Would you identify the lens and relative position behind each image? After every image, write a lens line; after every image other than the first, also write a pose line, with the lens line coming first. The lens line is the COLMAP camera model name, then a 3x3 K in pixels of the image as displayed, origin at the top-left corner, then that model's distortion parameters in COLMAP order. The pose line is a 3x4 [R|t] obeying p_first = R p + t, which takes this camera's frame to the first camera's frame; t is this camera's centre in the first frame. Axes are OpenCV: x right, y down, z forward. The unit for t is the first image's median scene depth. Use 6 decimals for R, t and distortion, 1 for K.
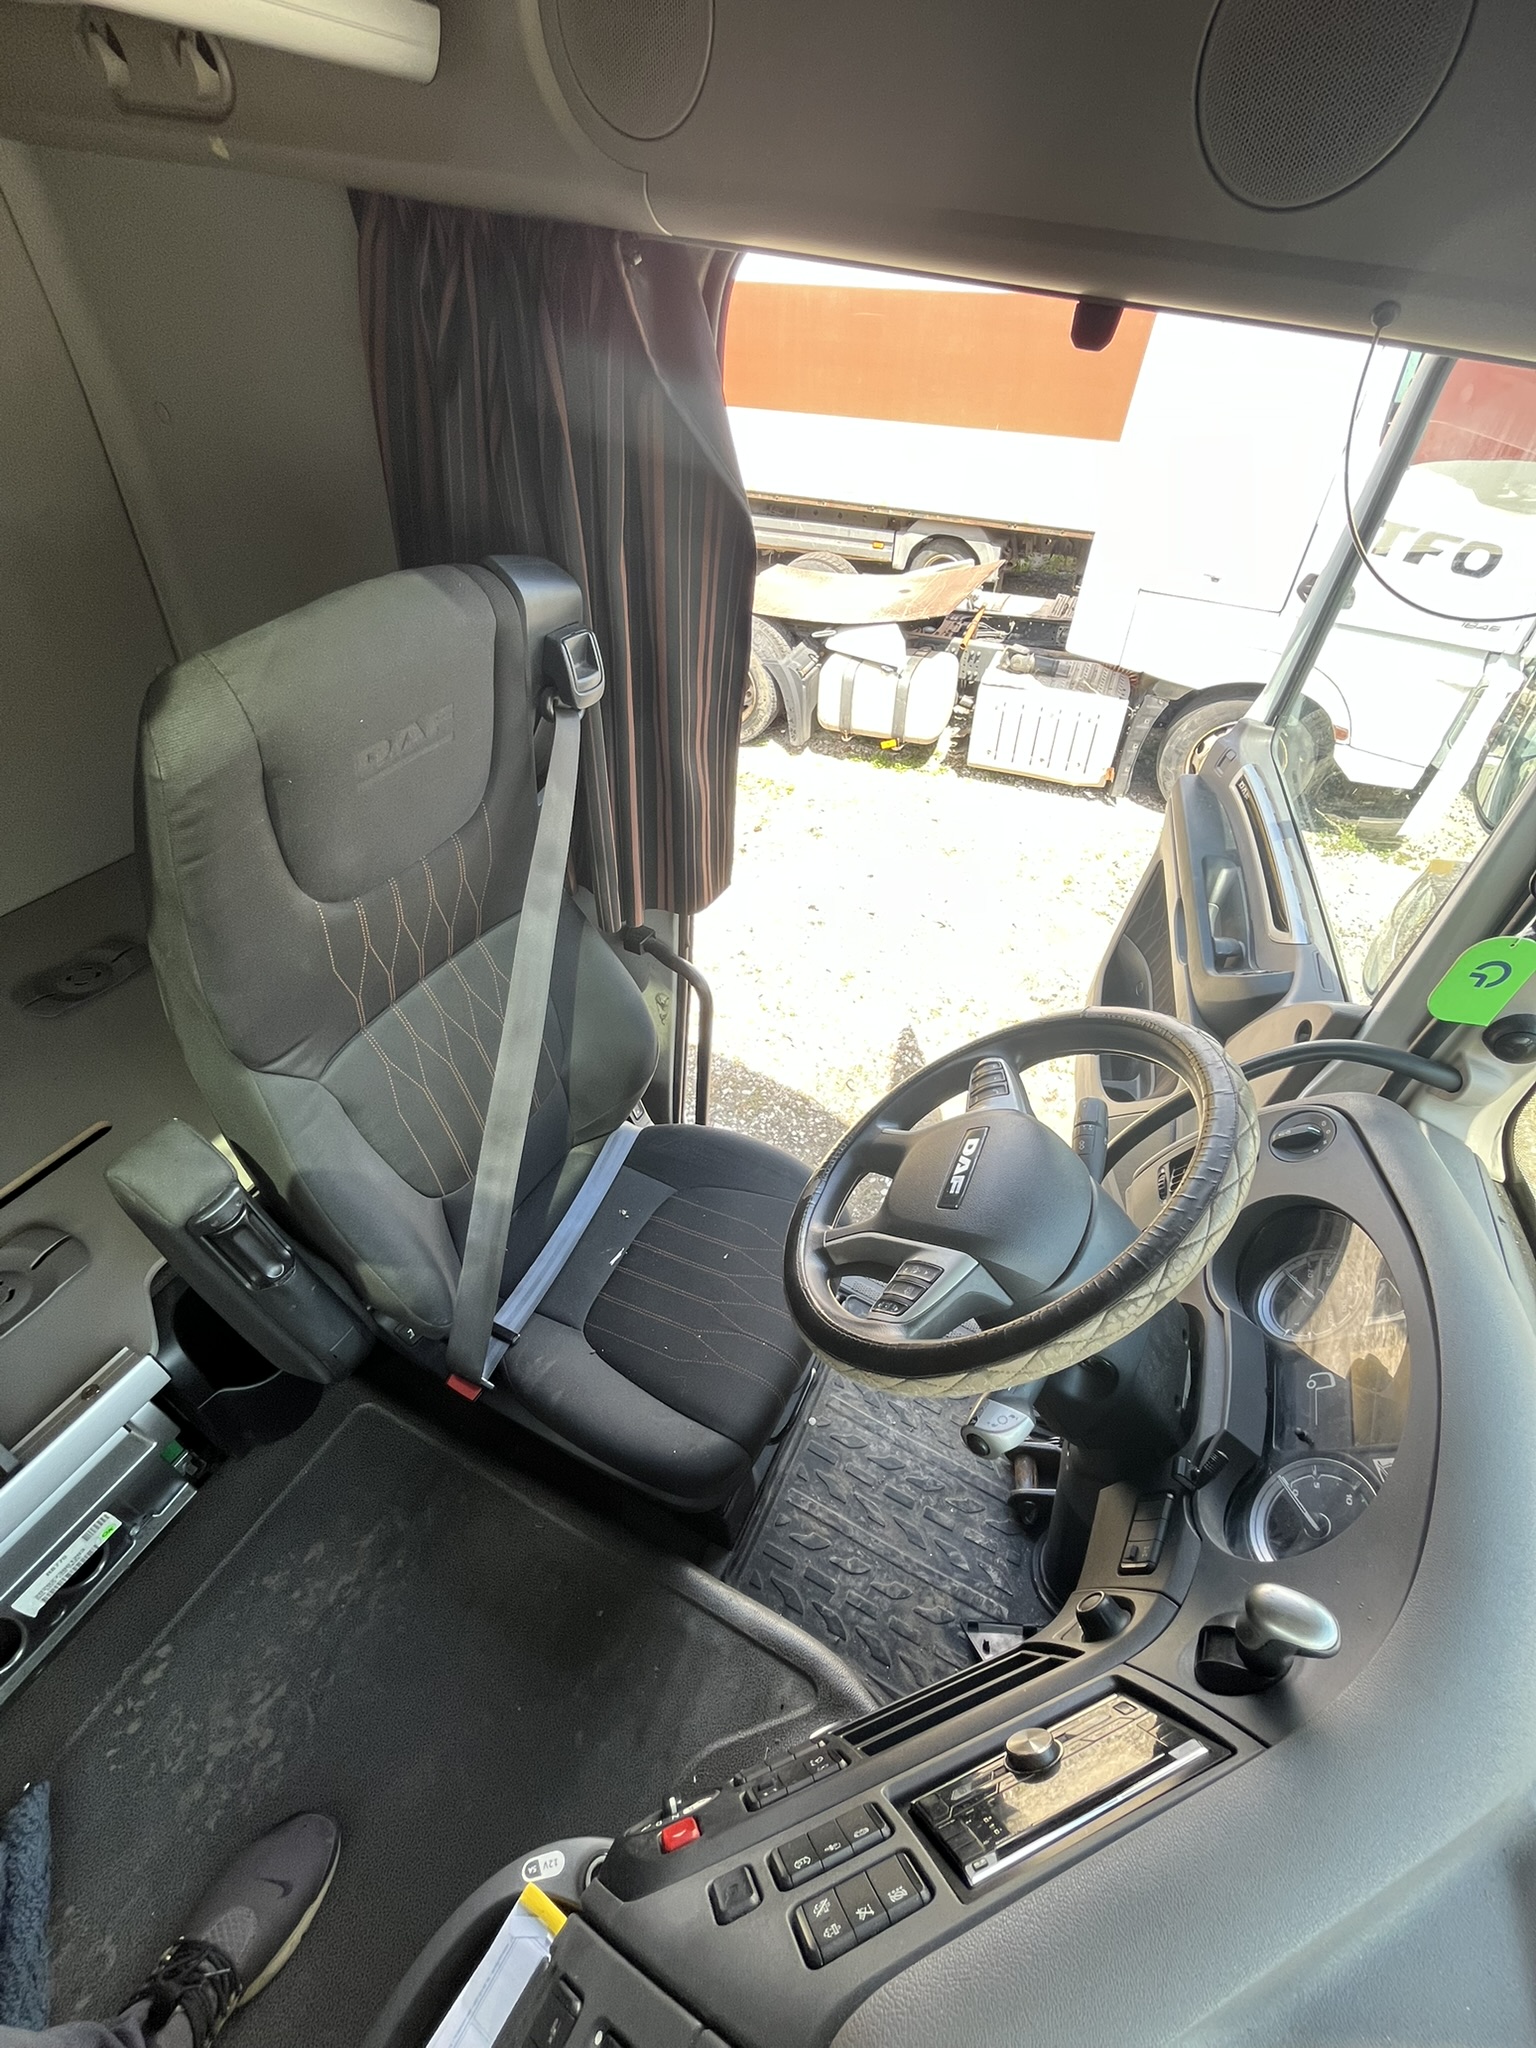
lens RADIAL K [[831.2, 0, 768.0], [0, 831.2, 1024.0], [0, 0, 1]] dist [-0.000068, -0.000013]
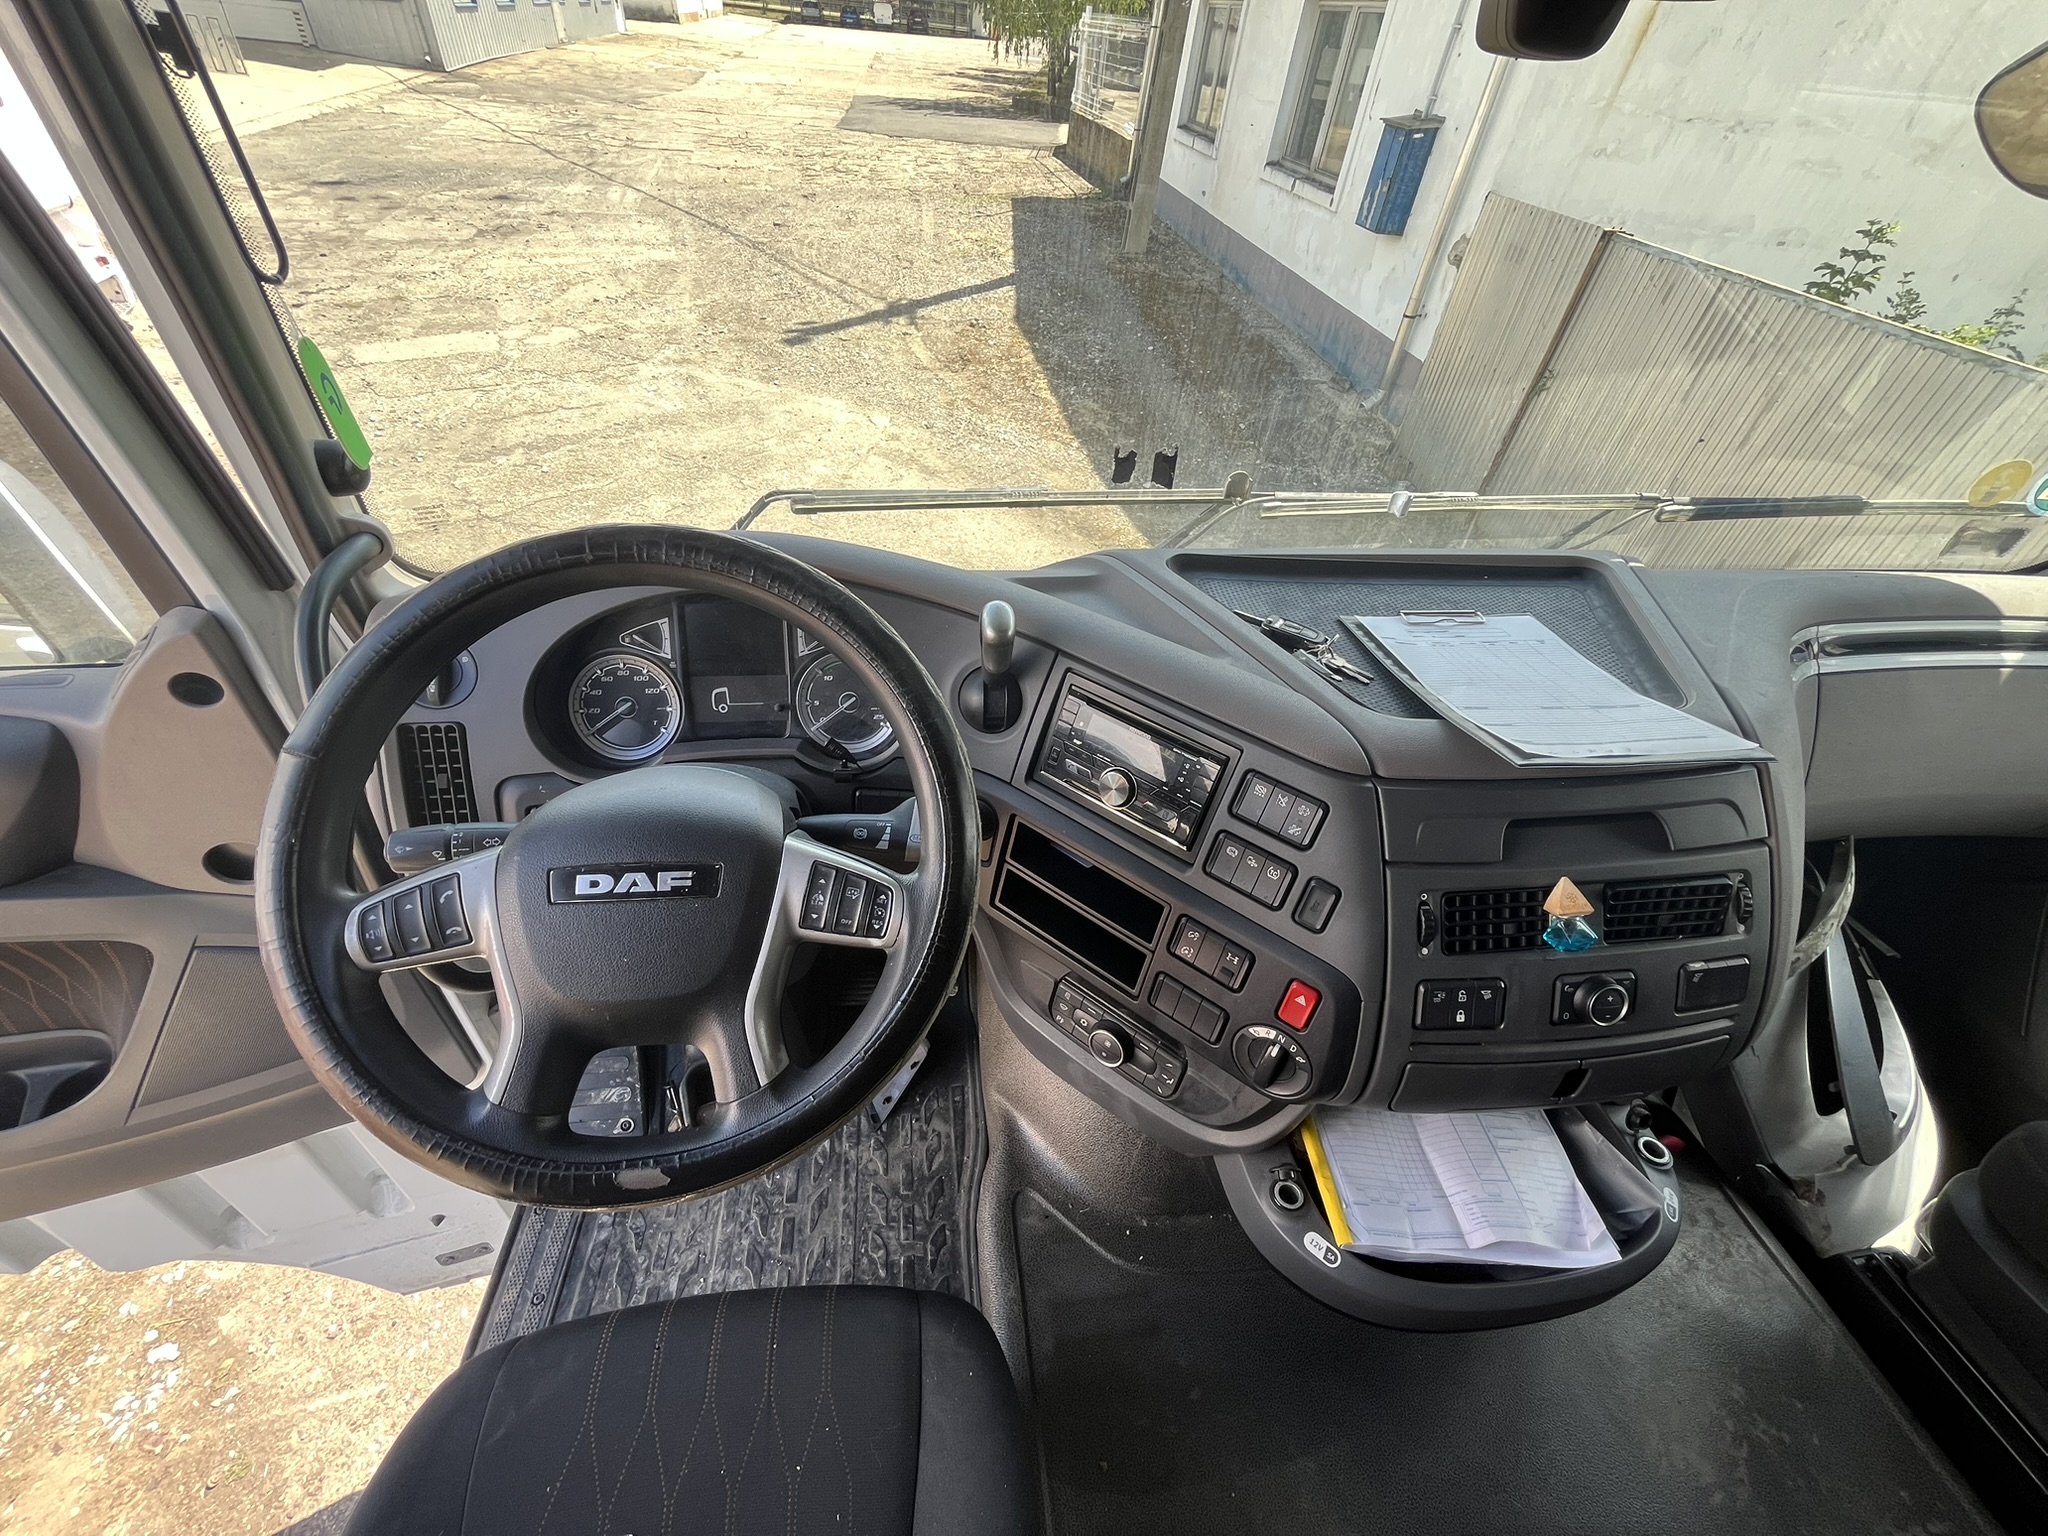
lens RADIAL K [[831.2, 0, 1024.0], [0, 831.2, 768.0], [0, 0, 1]] dist [-0.000068, -0.000013]
pose [[-0.533145, -0.620921, 0.574643, -0.180045], [0.499048, 0.317661, 0.806252, -0.167054], [-0.683160, 0.716623, 0.140510, 0.398845]]
